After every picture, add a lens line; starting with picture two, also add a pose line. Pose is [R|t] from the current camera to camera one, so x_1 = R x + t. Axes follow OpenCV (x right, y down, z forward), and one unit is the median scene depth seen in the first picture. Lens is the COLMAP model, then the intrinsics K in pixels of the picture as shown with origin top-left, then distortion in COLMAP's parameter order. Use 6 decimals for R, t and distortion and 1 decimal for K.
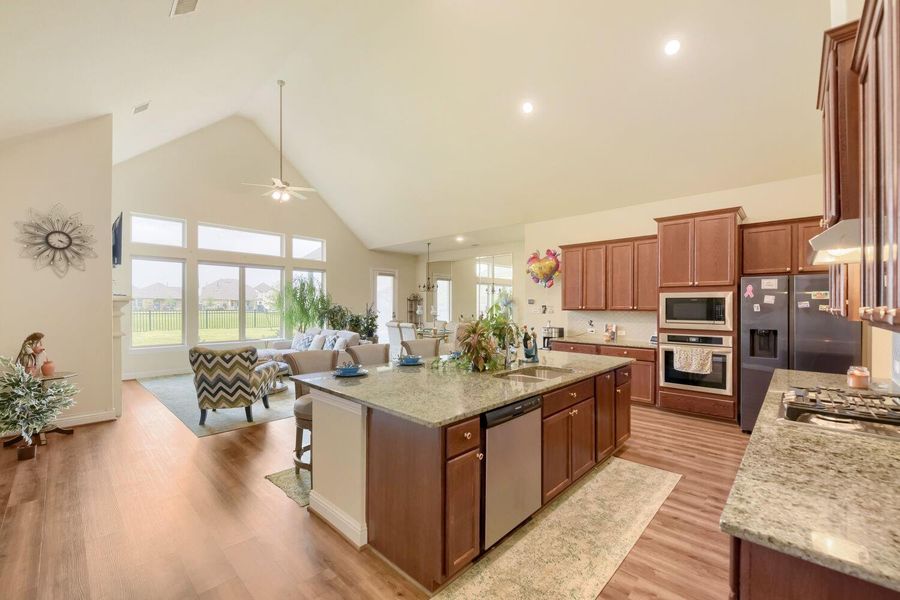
lens RADIAL K [[366.0, 0, 433.8], [0, 366.0, 303.3], [0, 0, 1]] dist [-0.008117, -0.001331]
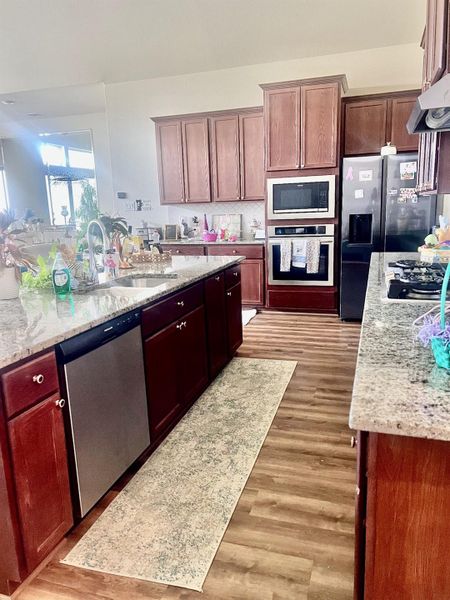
lens RADIAL K [[463.1, 0, 218.5], [0, 463.1, 300.9], [0, 0, 1]] dist [0.025245, -0.010701]
pose [[0.896455, -0.127794, 0.424308, 0.014420], [0.037274, 0.975867, 0.215163, 0.014205], [-0.441565, -0.177068, 0.879584, 0.035660]]
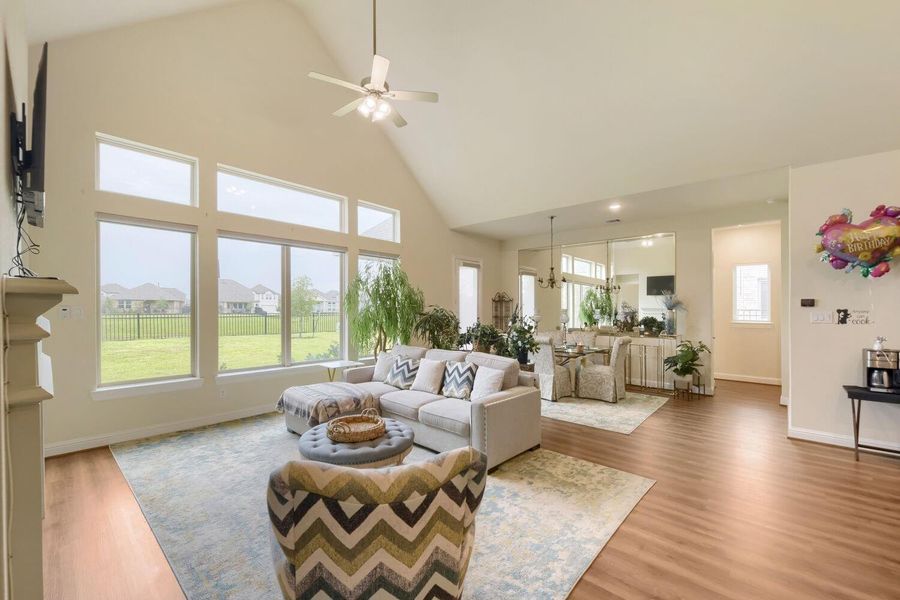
lens RADIAL K [[366.0, 0, 434.1], [0, 366.0, 308.1], [0, 0, 1]] dist [-0.008117, -0.001331]
pose [[0.999841, 0.001502, 0.017774, -0.508836], [-0.001616, 0.999978, 0.006387, 0.002252], [-0.017764, -0.006414, 0.999822, 0.671122]]
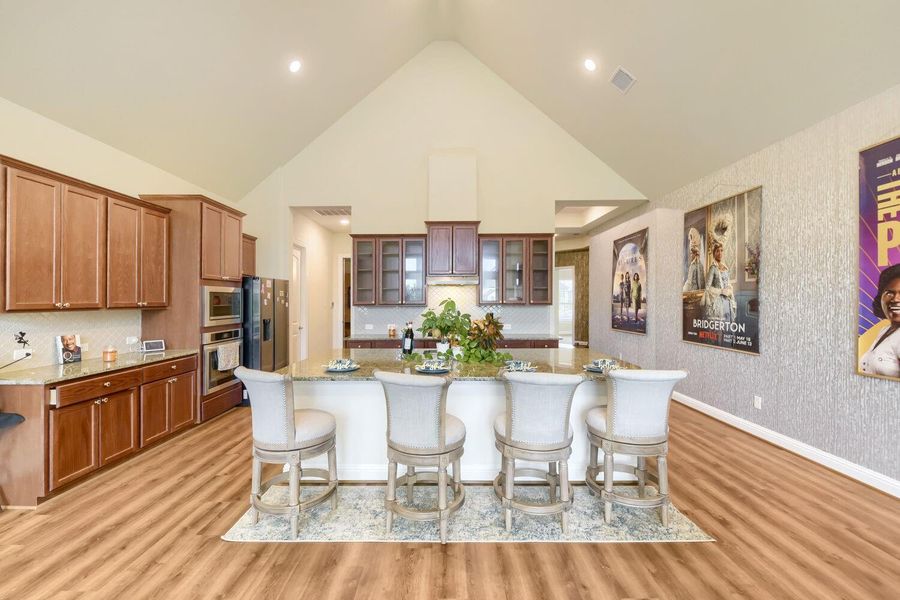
lens RADIAL K [[366.0, 0, 446.4], [0, 366.0, 300.4], [0, 0, 1]] dist [-0.008117, -0.001331]
pose [[-0.699782, -0.004091, 0.714345, -0.399432], [-0.006860, 0.999976, -0.000994, 0.002819], [-0.714323, -0.005596, -0.699793, 1.264717]]
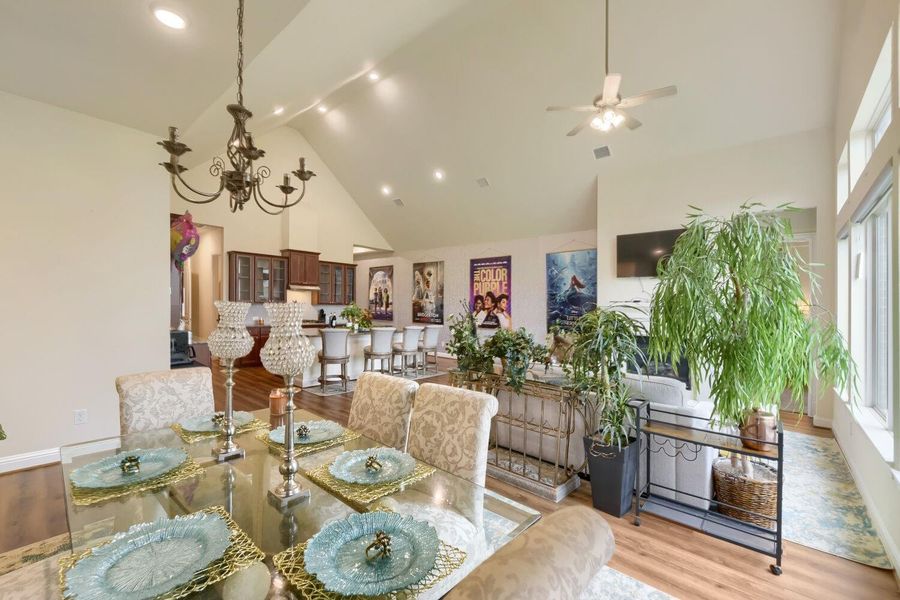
lens RADIAL K [[366.0, 0, 451.5], [0, 366.0, 300.2], [0, 0, 1]] dist [-0.008117, -0.001331]
pose [[-0.998710, -0.027580, -0.042632, -0.266229], [-0.026960, 0.999523, -0.015037, 0.001080], [0.043027, -0.013868, -0.998978, 2.344948]]
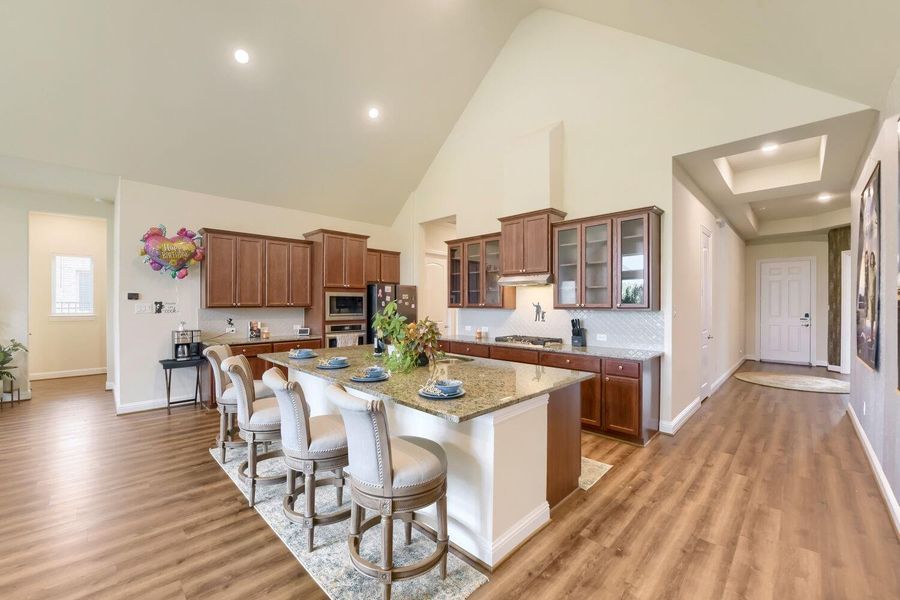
lens RADIAL K [[366.0, 0, 450.8], [0, 366.0, 299.7], [0, 0, 1]] dist [-0.008117, -0.001331]
pose [[0.007910, 0.005479, 0.999954, -0.624555], [-0.008819, 0.999946, -0.005409, 0.000766], [-0.999930, -0.008775, 0.007958, 0.611987]]
